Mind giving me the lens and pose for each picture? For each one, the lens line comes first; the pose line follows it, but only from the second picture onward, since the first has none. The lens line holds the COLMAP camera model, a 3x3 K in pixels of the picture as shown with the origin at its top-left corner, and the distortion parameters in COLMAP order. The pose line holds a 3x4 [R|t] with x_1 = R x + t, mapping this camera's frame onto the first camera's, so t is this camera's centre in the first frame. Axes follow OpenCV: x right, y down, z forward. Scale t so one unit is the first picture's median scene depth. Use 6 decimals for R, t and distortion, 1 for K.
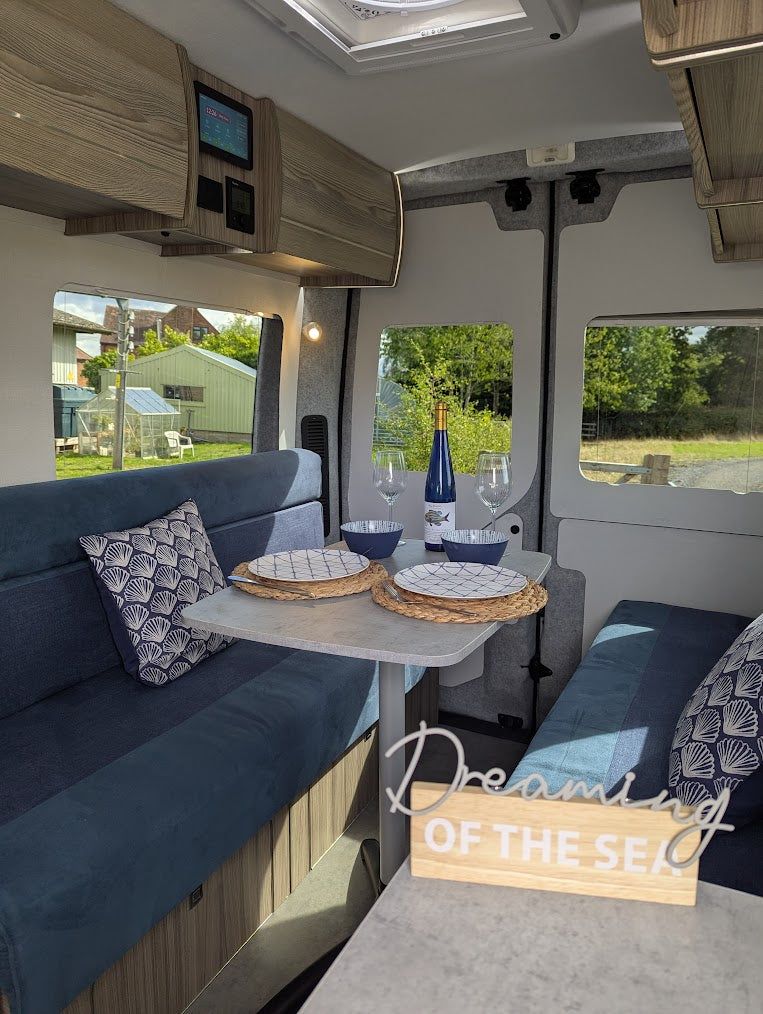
lens RADIAL K [[721.6, 0, 381.3], [0, 721.6, 523.3], [0, 0, 1]] dist [0.055001, -0.052132]
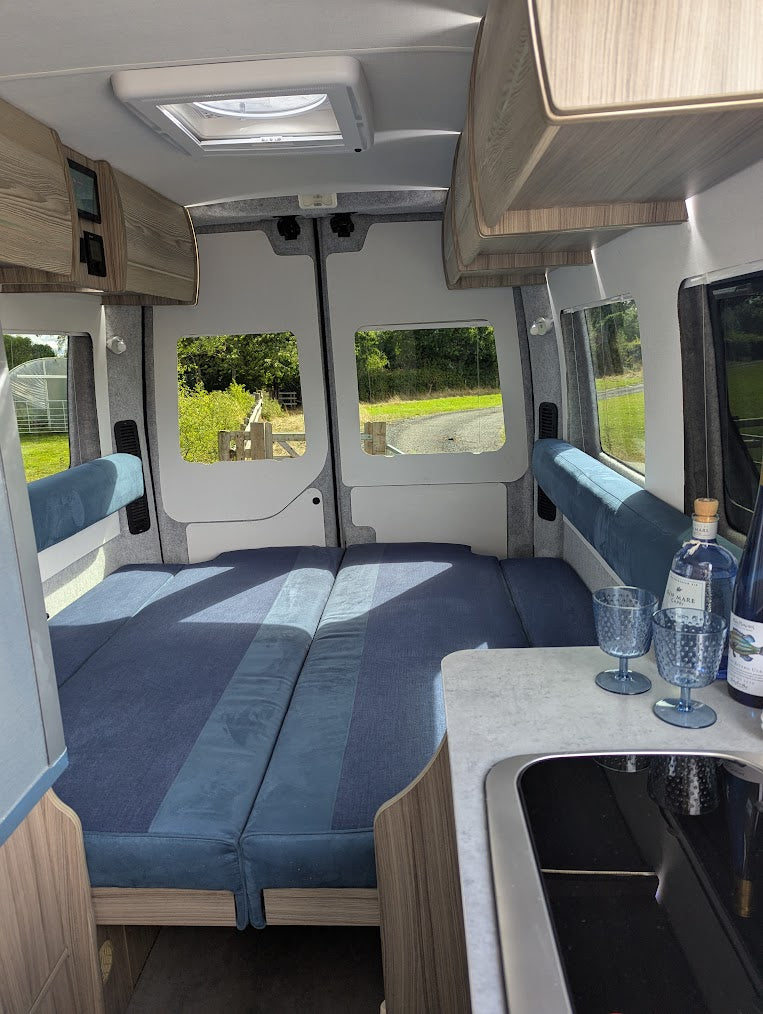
lens RADIAL K [[721.6, 0, 382.6], [0, 721.6, 528.7], [0, 0, 1]] dist [0.055001, -0.052132]
pose [[0.913174, -0.145053, 0.380884, -0.238075], [0.127138, 0.989273, 0.071933, -0.023738], [-0.387232, -0.017262, 0.921821, -0.218785]]
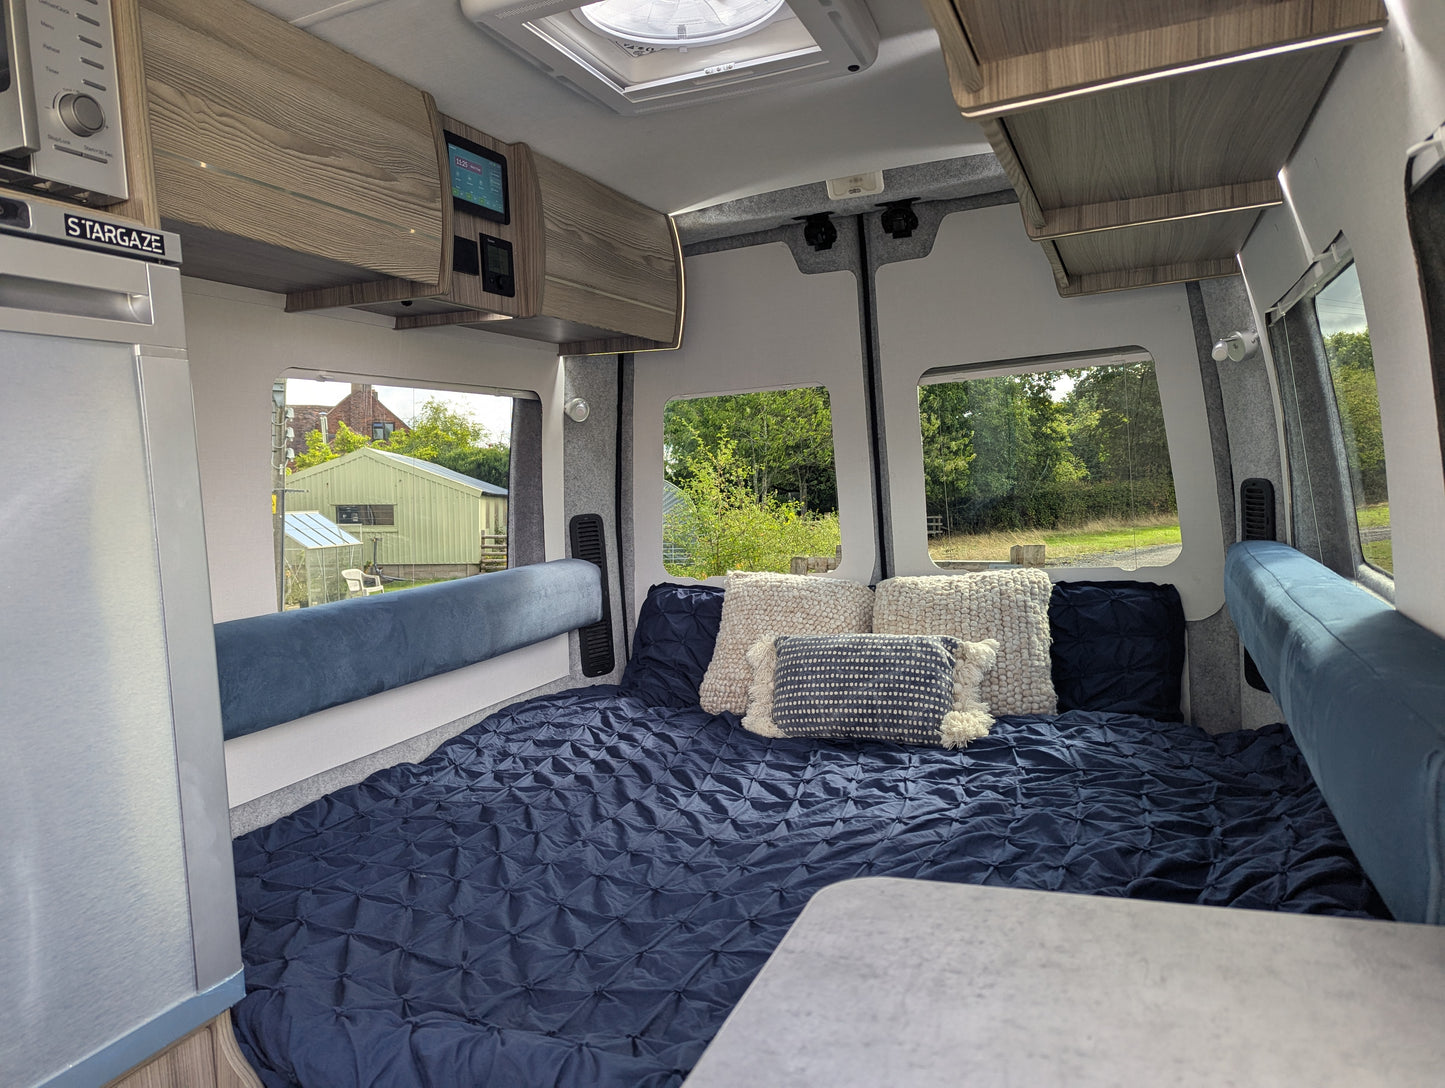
lens RADIAL K [[1028.4, 0, 710.1], [0, 1028.4, 553.6], [0, 0, 1]] dist [0.055001, -0.052132]
pose [[0.995286, -0.074241, 0.062399, -0.041803], [0.081219, 0.989693, -0.117950, 0.042801], [-0.052999, 0.122462, 0.991057, -0.124120]]
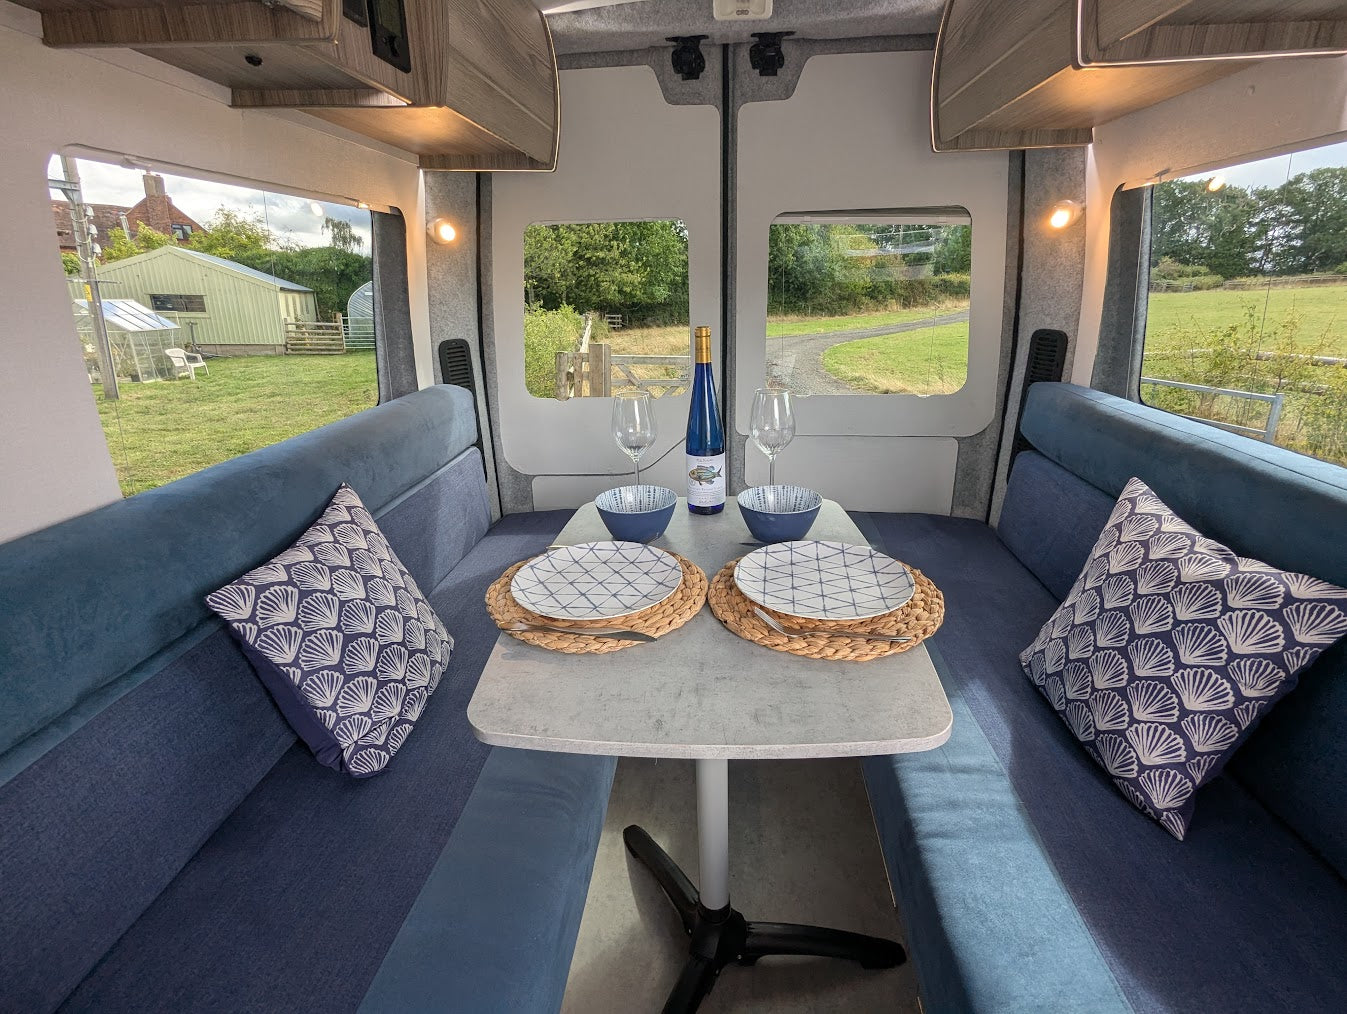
lens RADIAL K [[640.5, 0, 671.0], [0, 640.5, 507.4], [0, 0, 1]] dist [0.000023, -0.000978]
pose [[0.928328, -0.151431, 0.339523, -0.183627], [0.097977, 0.980650, 0.169490, -0.085433], [-0.358619, -0.124076, 0.925201, 0.309359]]
